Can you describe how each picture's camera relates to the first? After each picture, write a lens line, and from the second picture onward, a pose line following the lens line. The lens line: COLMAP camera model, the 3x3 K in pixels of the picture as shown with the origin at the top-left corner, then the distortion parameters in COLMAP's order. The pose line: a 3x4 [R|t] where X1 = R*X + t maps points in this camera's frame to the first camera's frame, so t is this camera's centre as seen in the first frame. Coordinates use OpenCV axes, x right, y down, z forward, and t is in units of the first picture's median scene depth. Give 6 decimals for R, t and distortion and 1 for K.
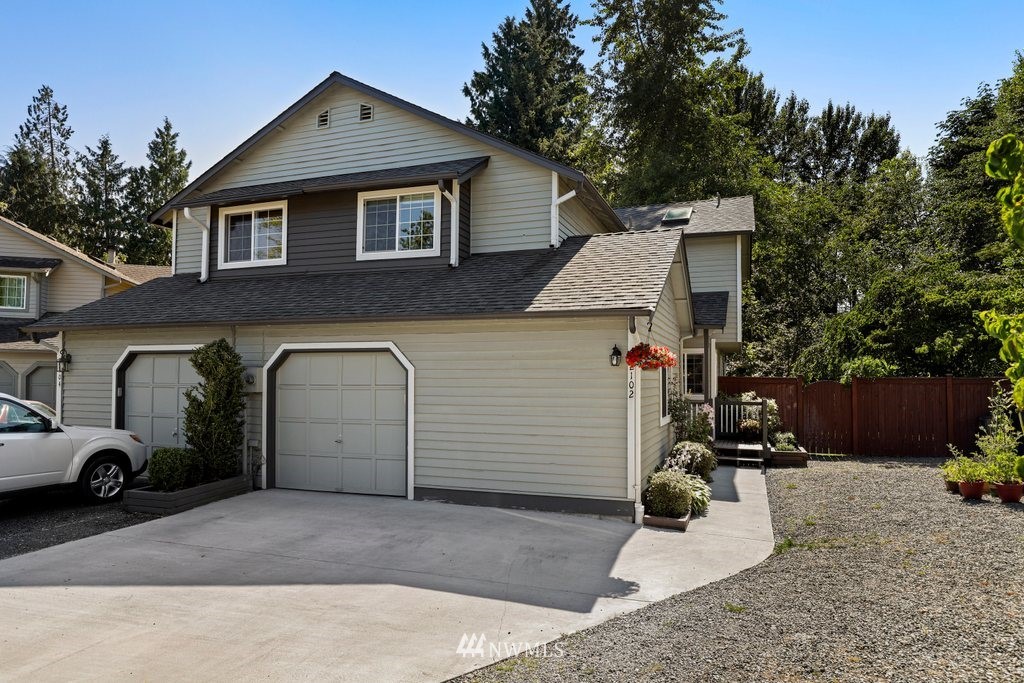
lens RADIAL K [[607.4, 0, 521.0], [0, 607.4, 359.3], [0, 0, 1]] dist [-0.000401, -0.002721]
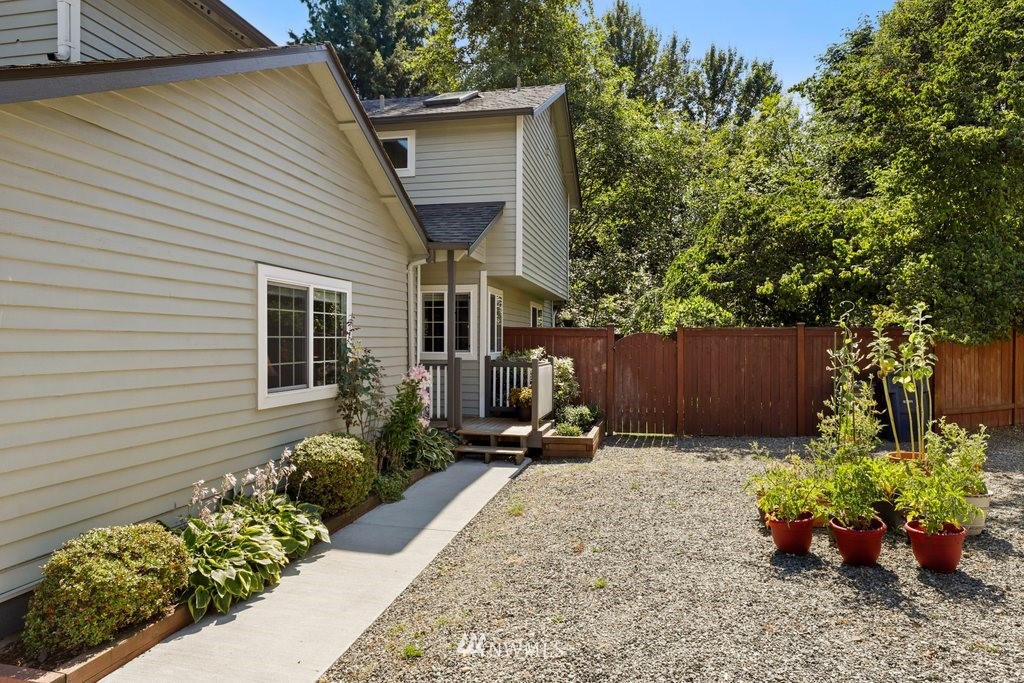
lens RADIAL K [[607.4, 0, 516.7], [0, 607.4, 344.8], [0, 0, 1]] dist [-0.000401, -0.002721]
pose [[0.990940, -0.001356, 0.134296, 0.261789], [-0.003736, 0.999284, 0.037652, 0.023488], [-0.134251, -0.037812, 0.990226, 0.312872]]
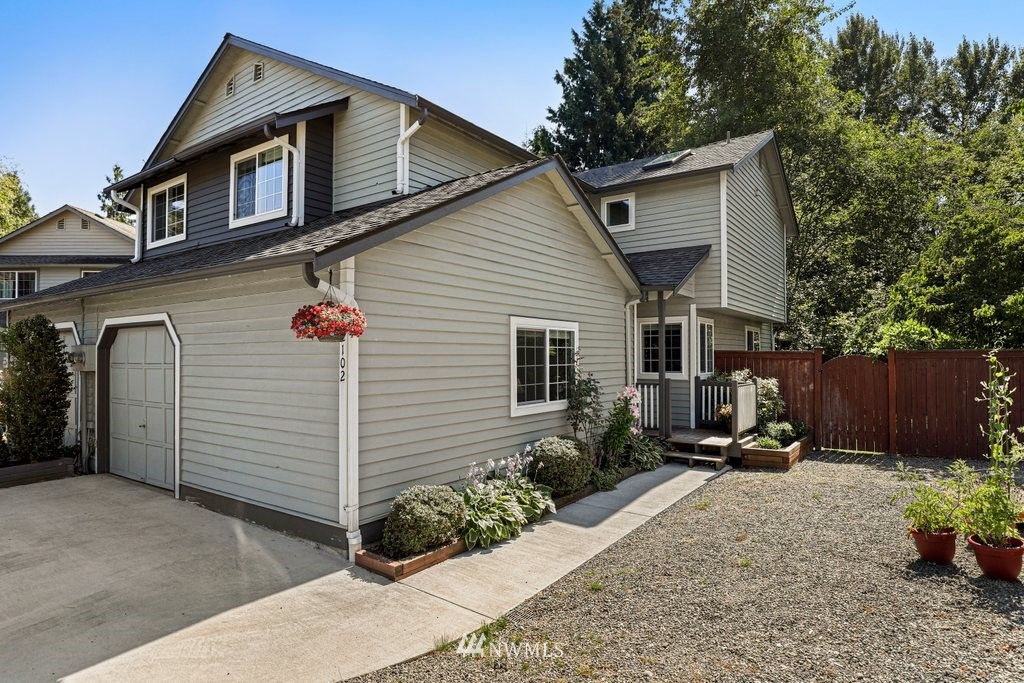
lens RADIAL K [[545.9, 0, 531.3], [0, 545.9, 345.7], [0, 0, 1]] dist [-0.022409, 0.006147]
pose [[0.965430, -0.010727, -0.260443, 0.297637], [0.014381, 0.999823, 0.012127, 0.009596], [0.260267, -0.015453, 0.965413, 0.242229]]
